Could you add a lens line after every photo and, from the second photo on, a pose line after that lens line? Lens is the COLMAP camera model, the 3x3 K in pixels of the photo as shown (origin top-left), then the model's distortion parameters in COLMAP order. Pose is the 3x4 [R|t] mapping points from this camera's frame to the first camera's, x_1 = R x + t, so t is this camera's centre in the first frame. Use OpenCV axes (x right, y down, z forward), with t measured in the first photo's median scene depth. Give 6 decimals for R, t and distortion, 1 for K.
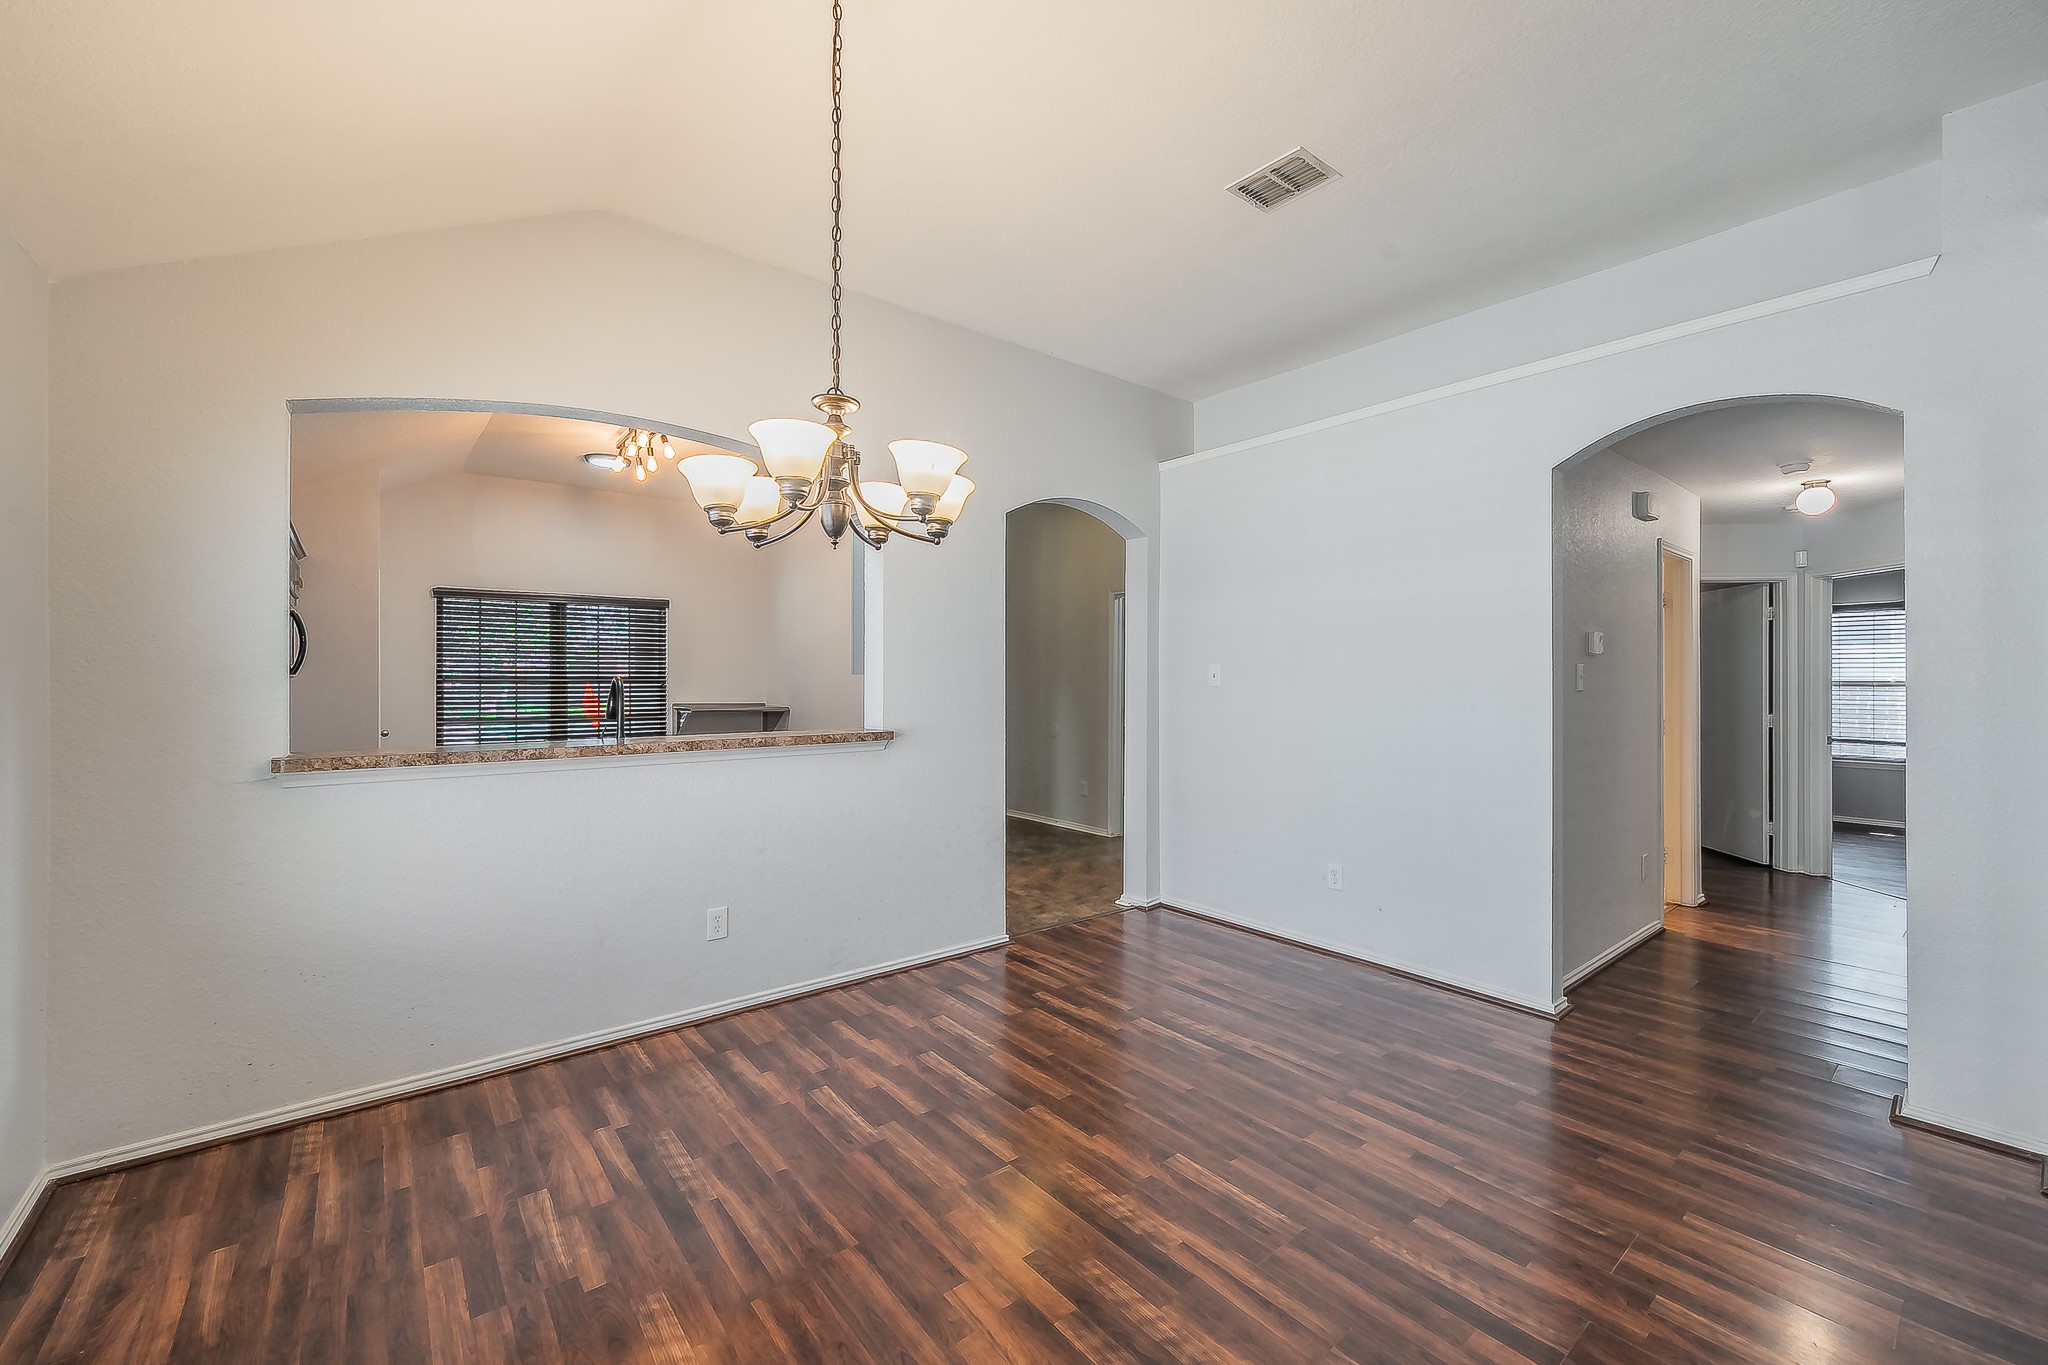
lens RADIAL K [[810.6, 0, 1017.9], [0, 810.6, 676.7], [0, 0, 1]] dist [-0.002307, -0.000090]
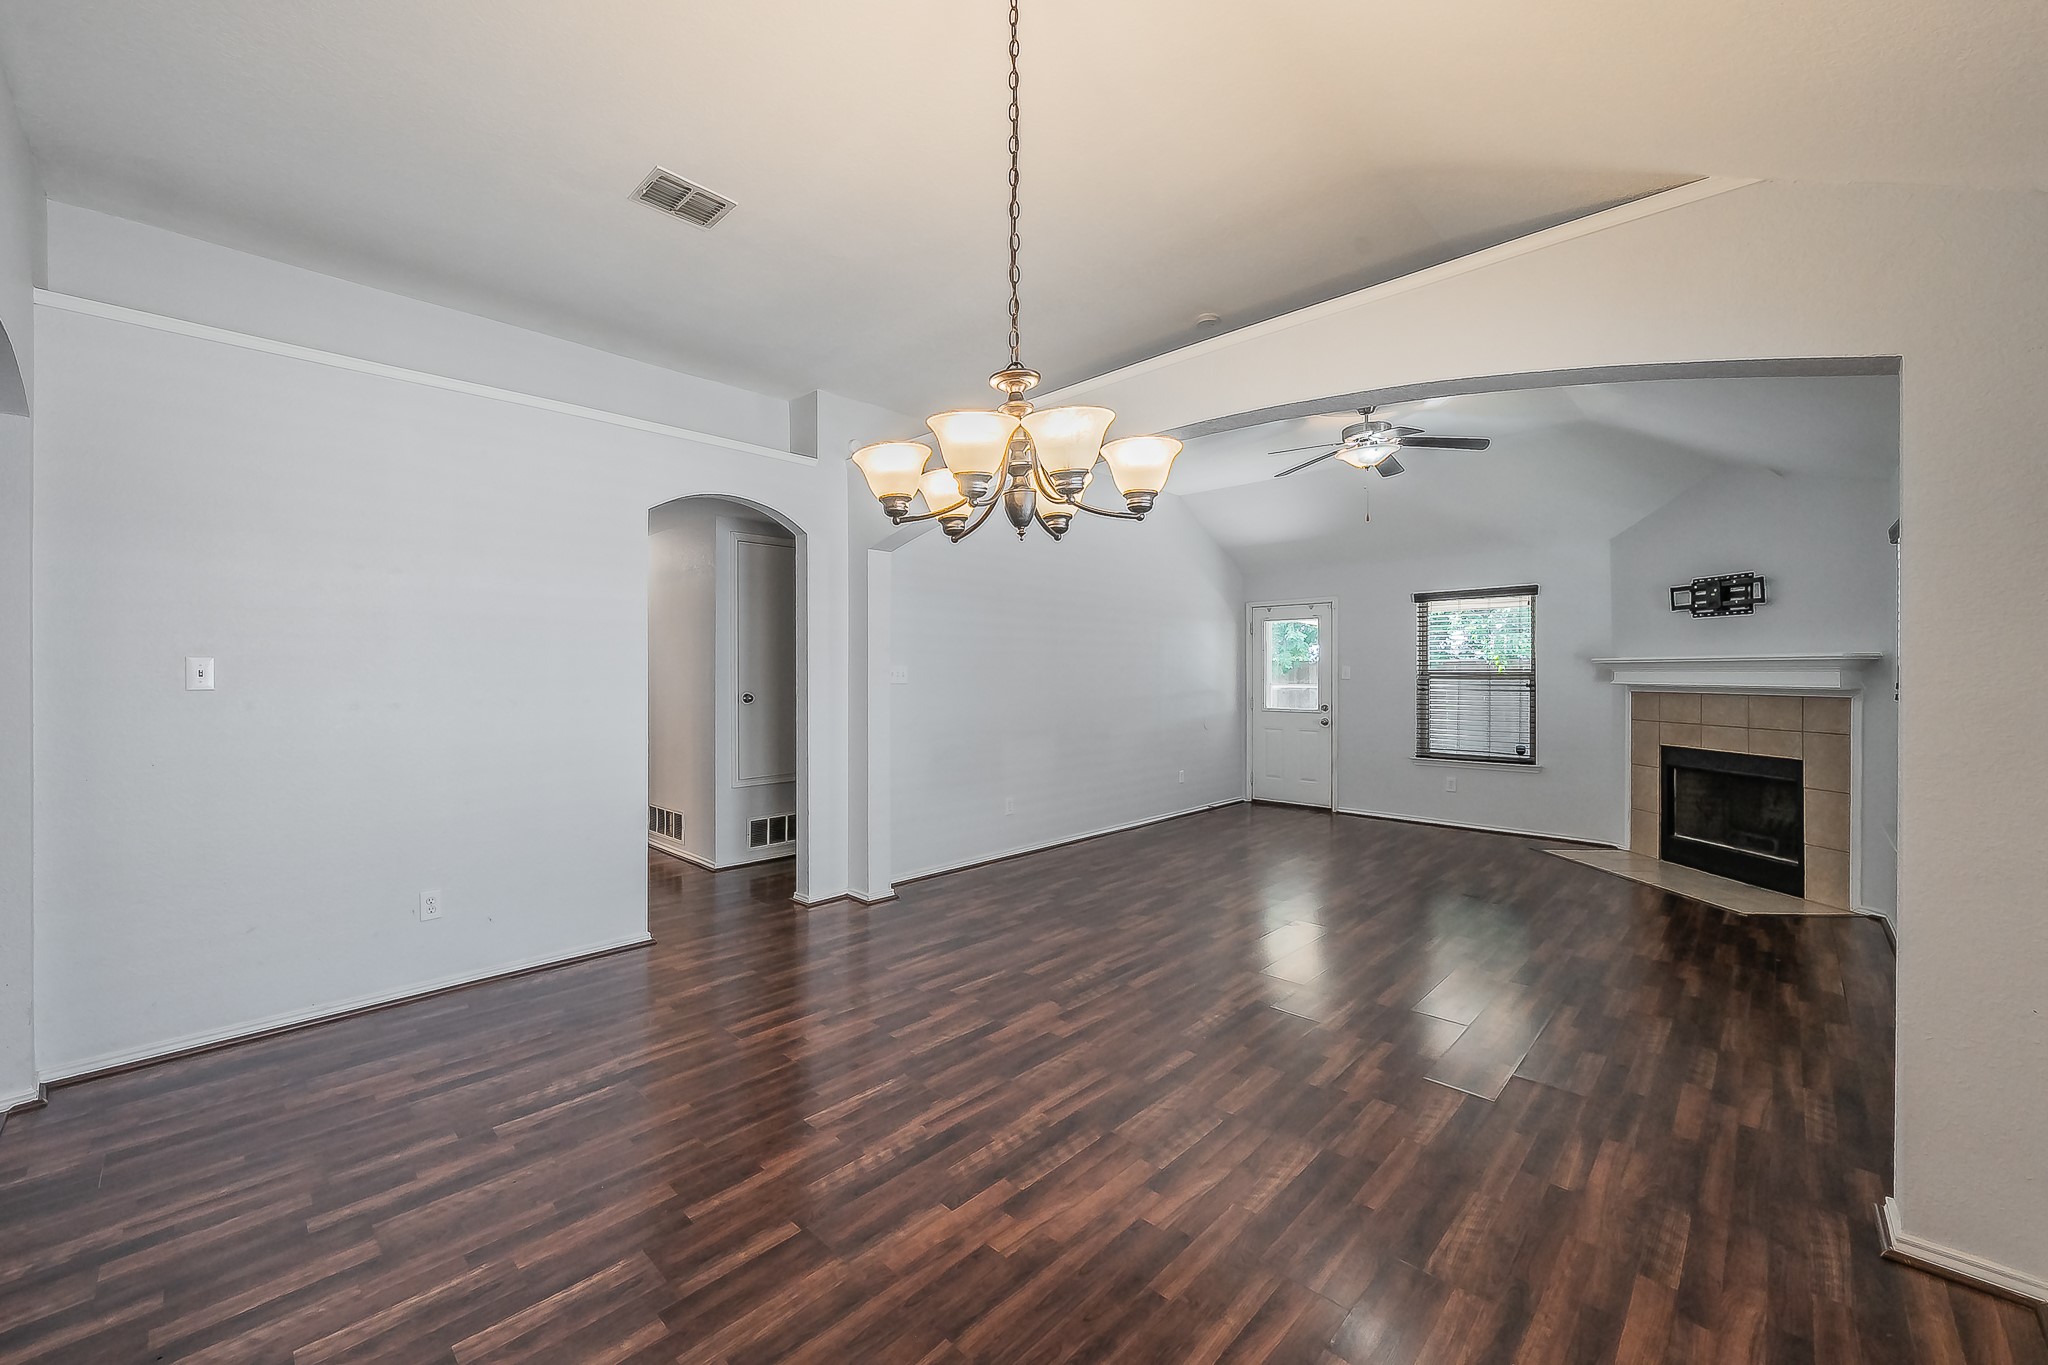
lens RADIAL K [[796.1, 0, 947.2], [0, 796.1, 672.7], [0, 0, 1]] dist [-0.000972, 0.000069]
pose [[-0.080558, -0.002590, 0.996747, -0.713655], [0.000446, 0.999996, 0.002634, -0.005458], [-0.996750, 0.000657, -0.080557, 0.735545]]
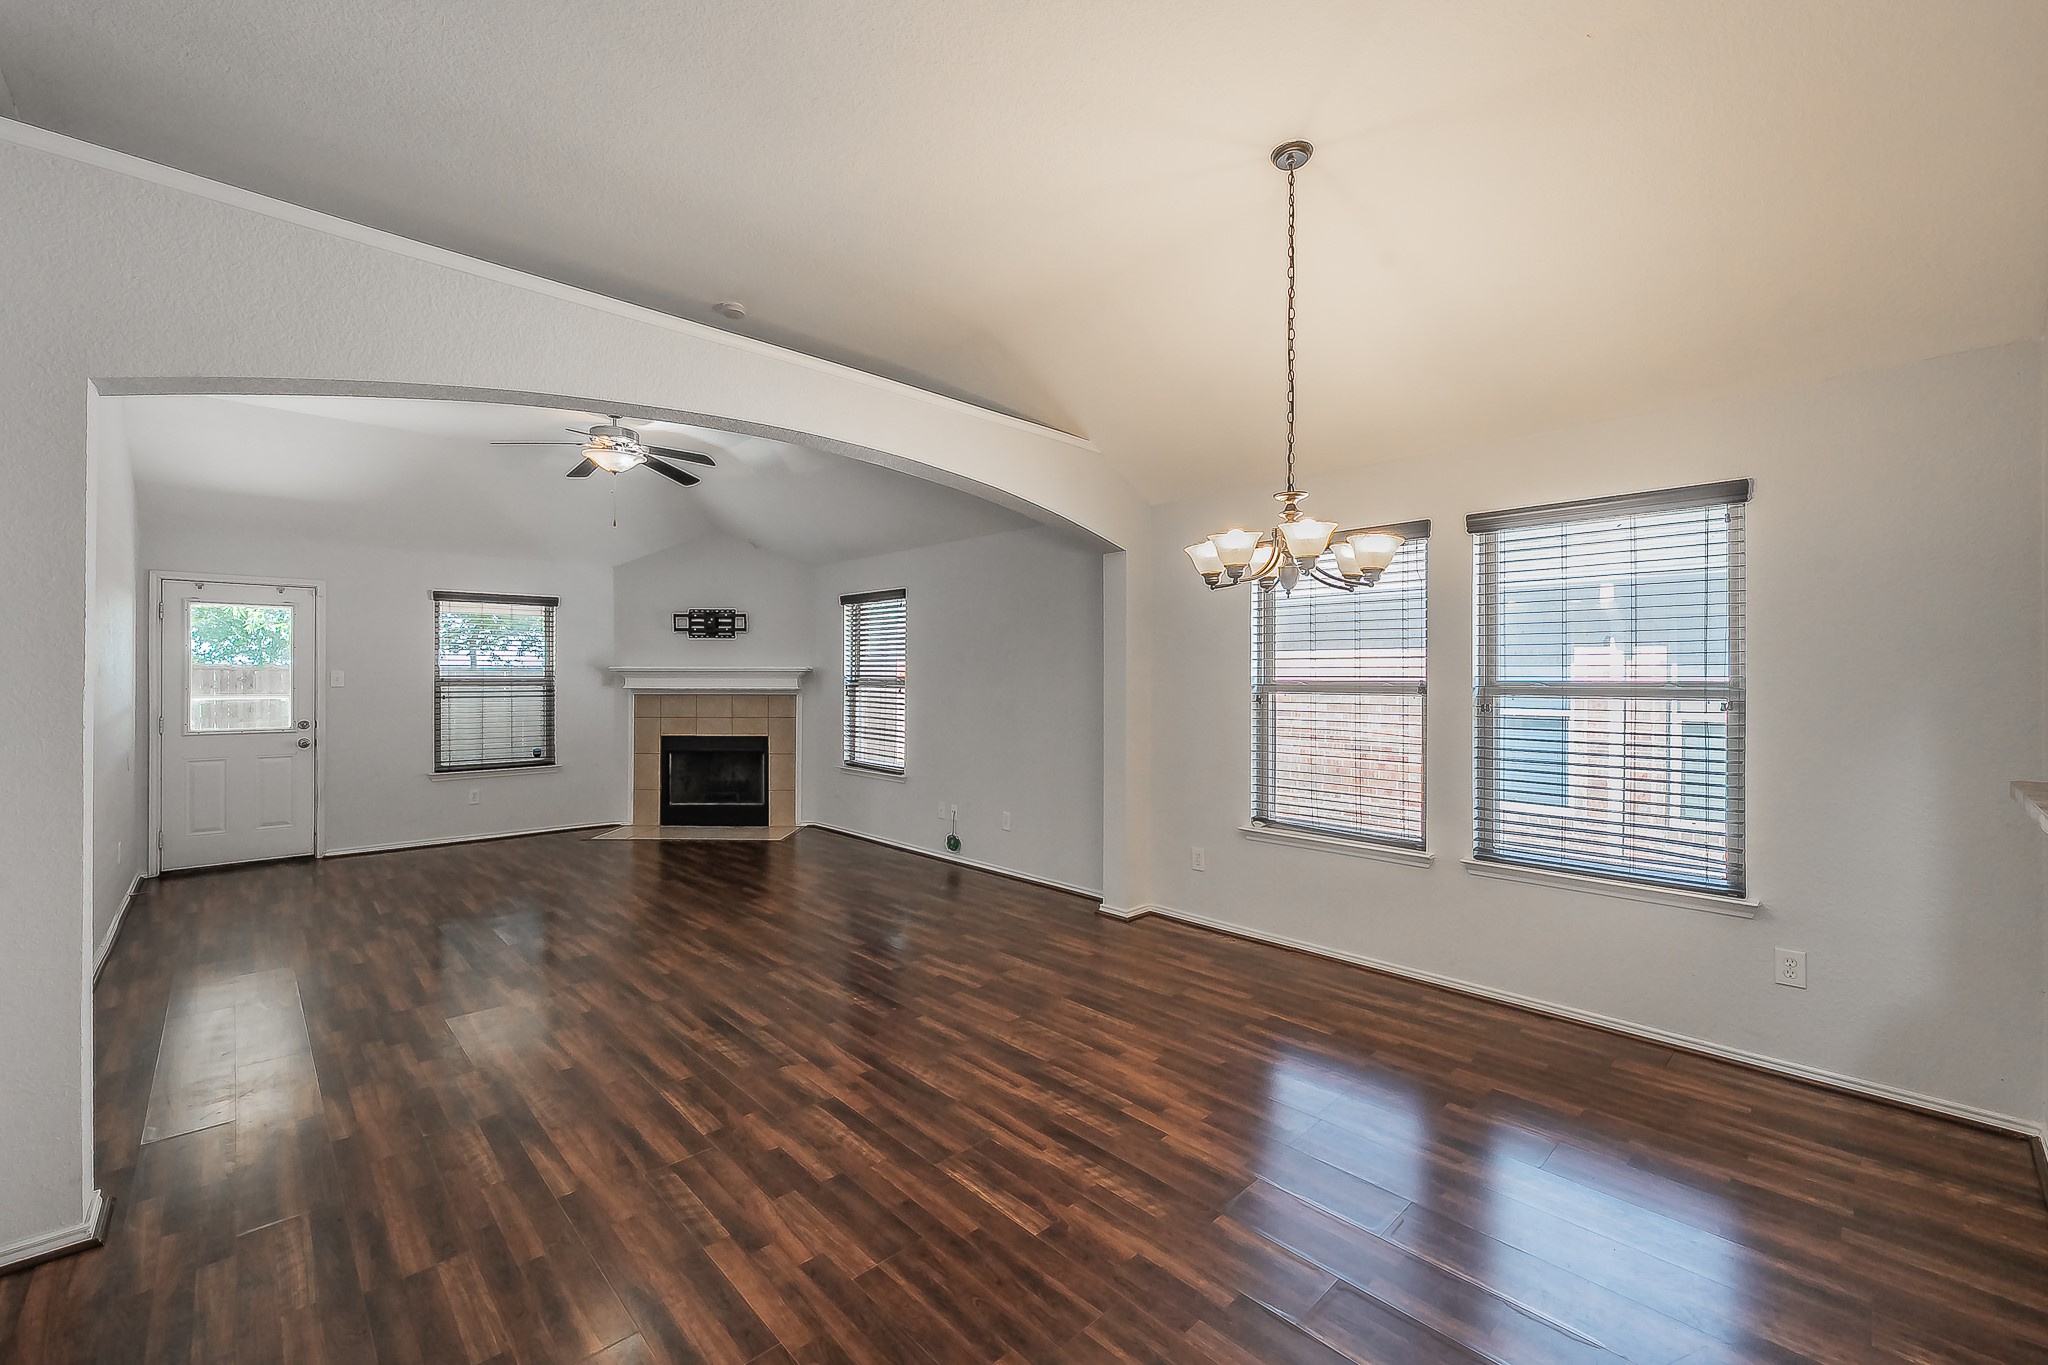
lens RADIAL K [[825.6, 0, 1019.9], [0, 825.6, 675.4], [0, 0, 1]] dist [-0.000310, -0.000126]
pose [[-0.996621, -0.004701, -0.081998, 0.237905], [-0.004439, 0.999984, -0.003373, -0.007444], [0.082013, -0.002997, -0.996627, 1.548530]]
